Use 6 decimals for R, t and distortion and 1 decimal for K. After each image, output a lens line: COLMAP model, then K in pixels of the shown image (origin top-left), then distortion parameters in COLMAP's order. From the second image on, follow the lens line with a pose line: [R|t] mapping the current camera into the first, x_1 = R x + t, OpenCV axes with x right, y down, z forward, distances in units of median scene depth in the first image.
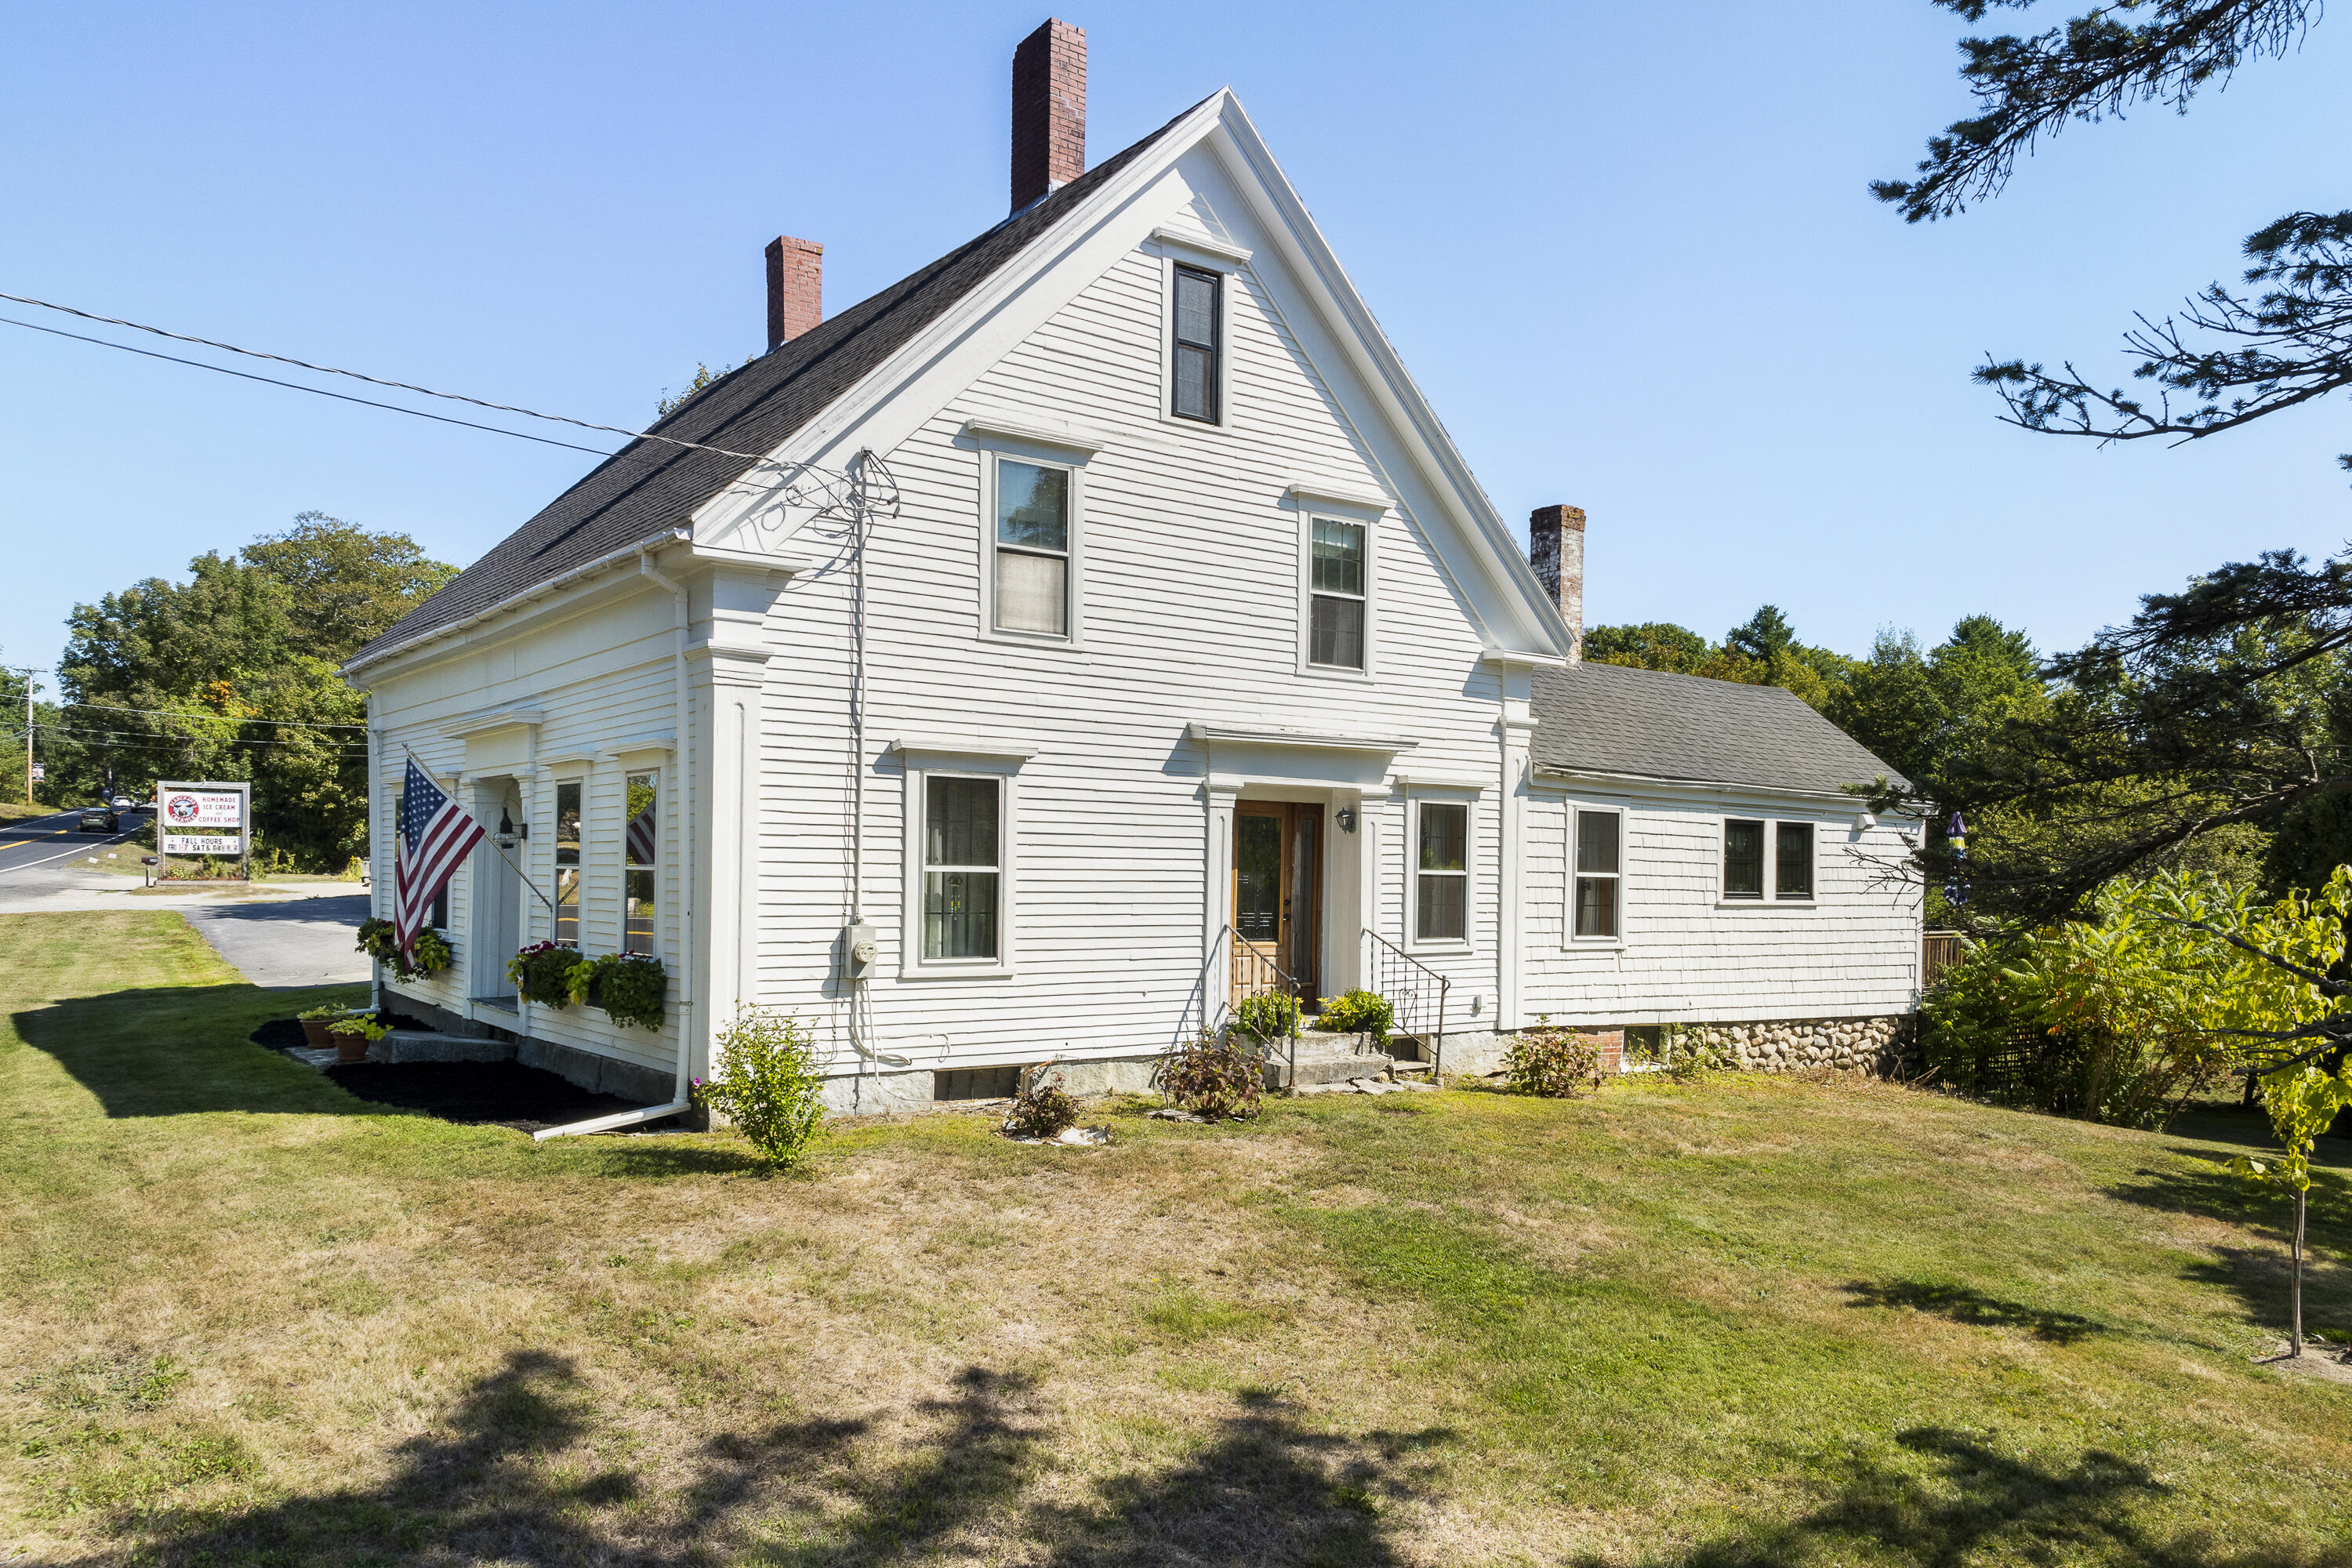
lens RADIAL K [[1645.1, 0, 1172.3], [0, 1645.1, 795.2], [0, 0, 1]] dist [-0.004140, -0.000531]
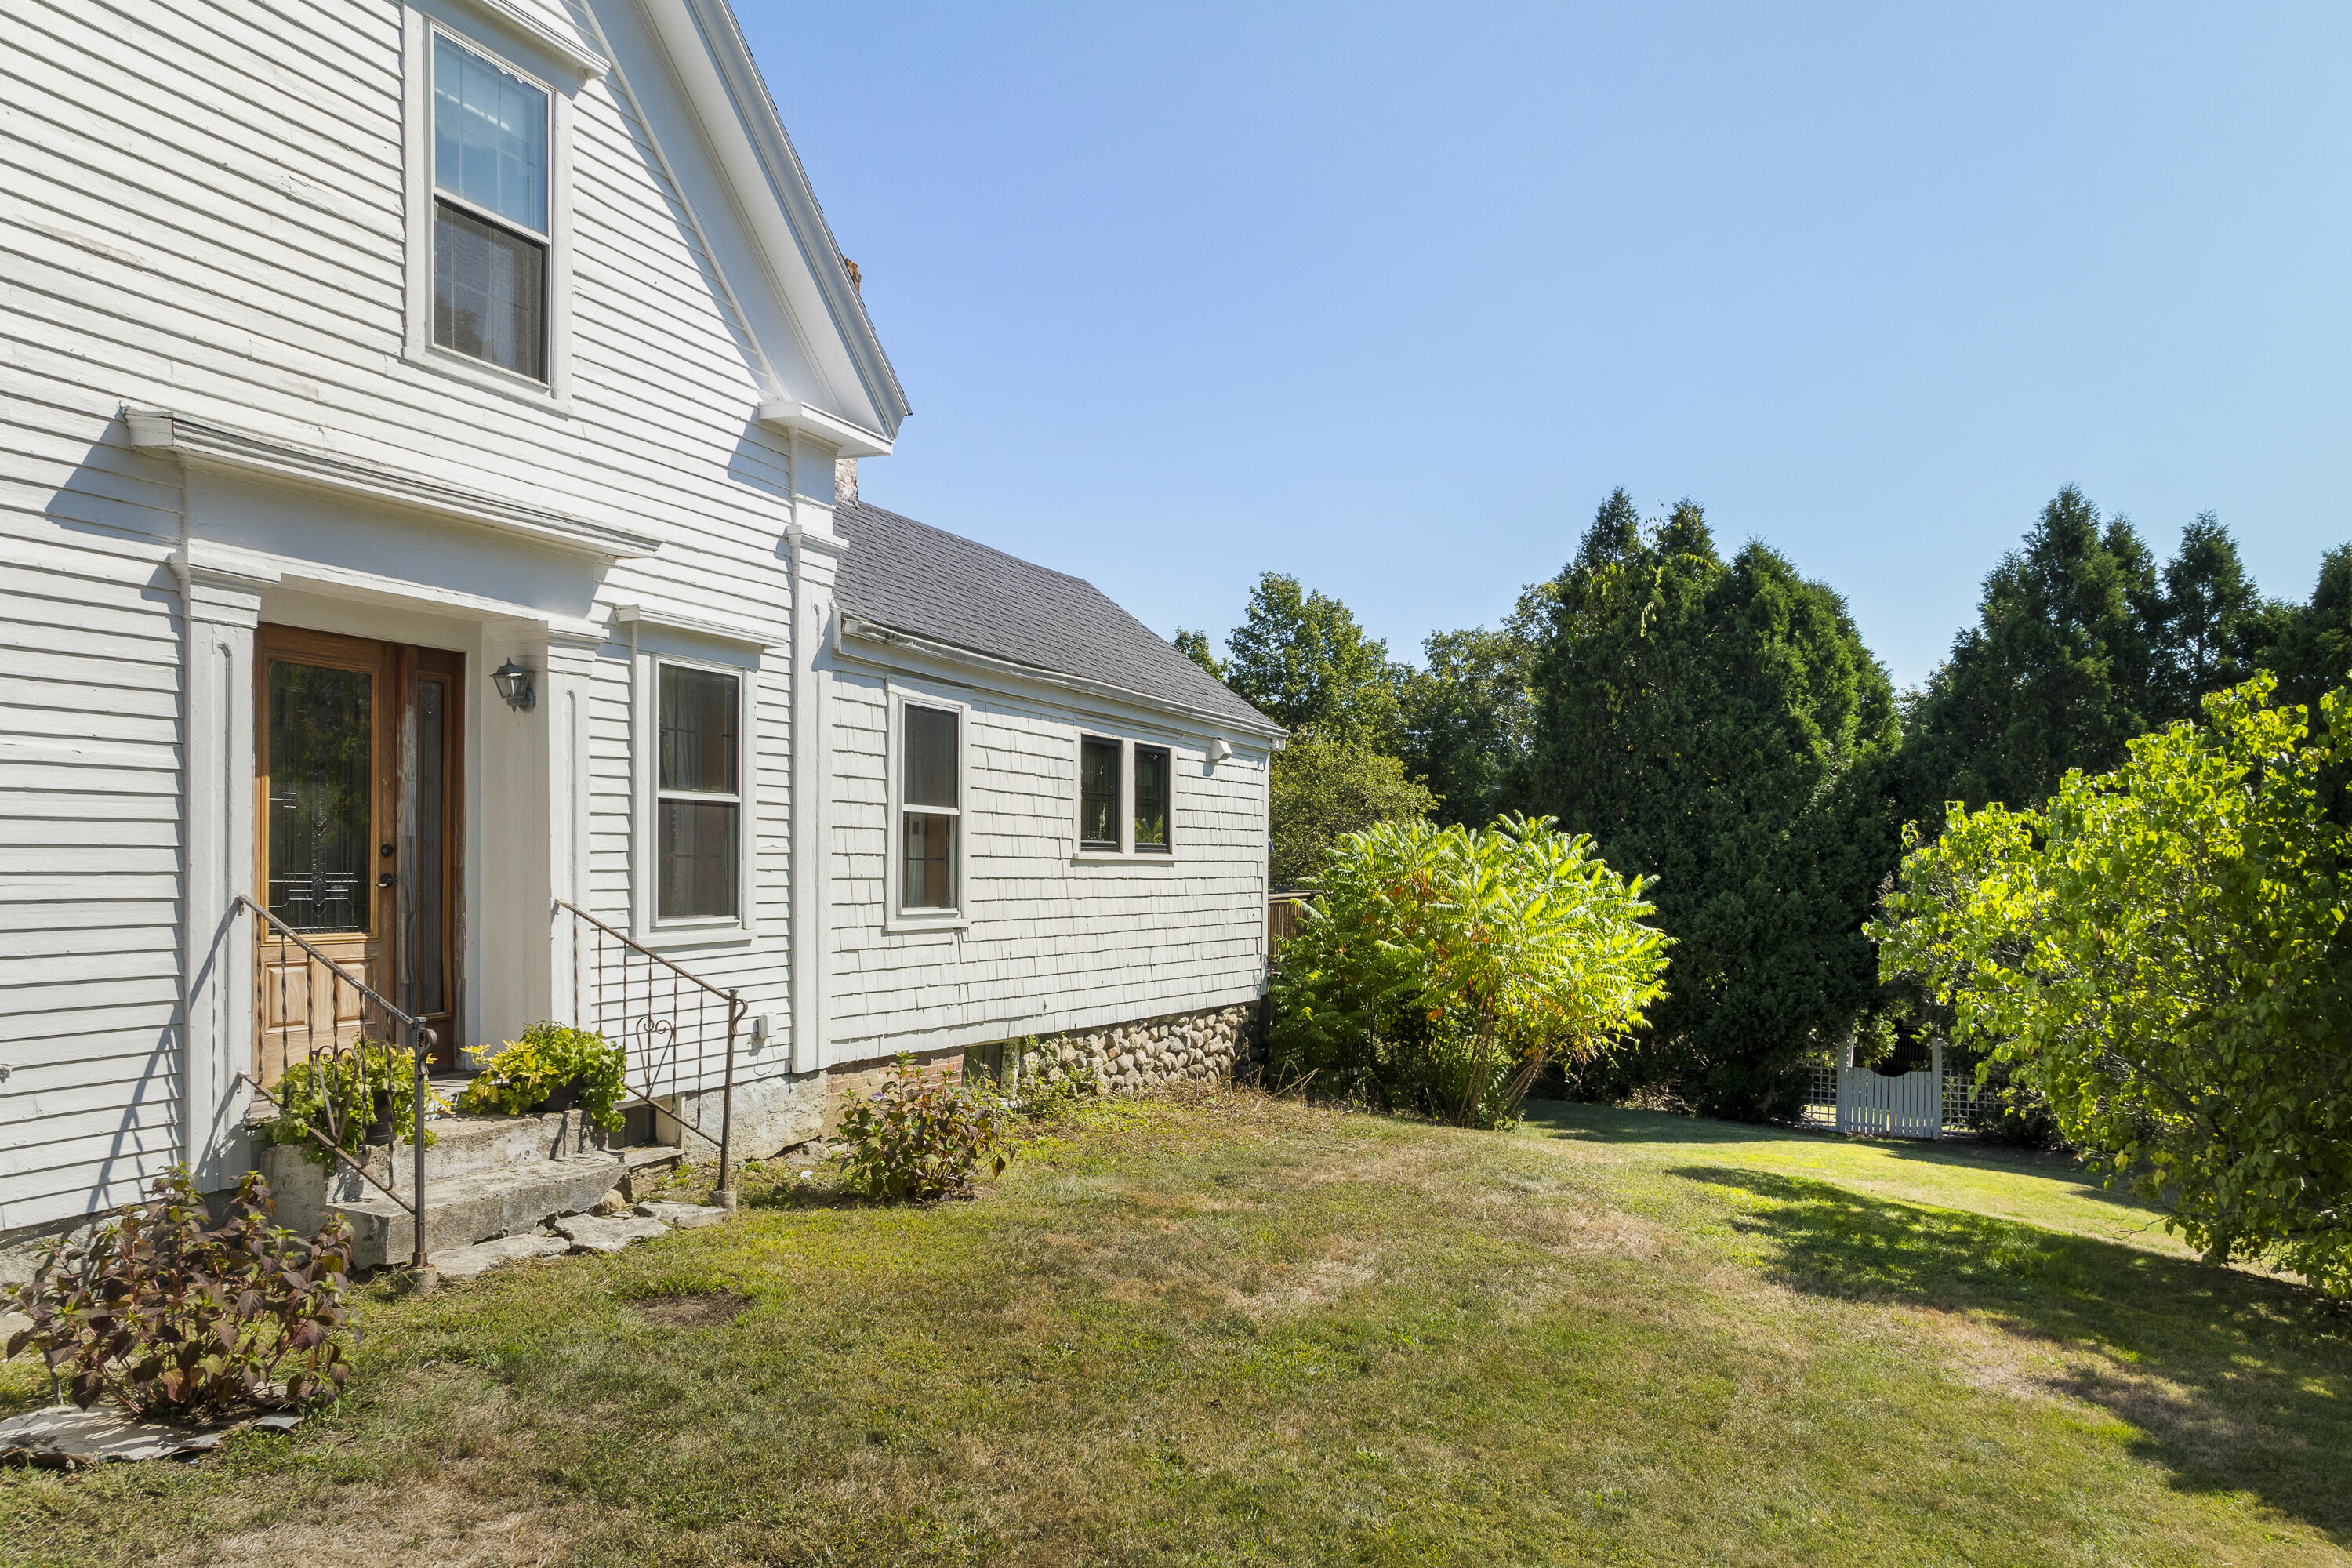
lens RADIAL K [[1656.1, 0, 1176.1], [0, 1656.1, 919.2], [0, 0, 1]] dist [-0.001489, -0.022196]
pose [[0.860731, -0.023120, 0.508535, 0.021289], [-0.023026, 0.996177, 0.084263, 0.038155], [-0.508539, -0.084237, 0.856909, 0.453687]]
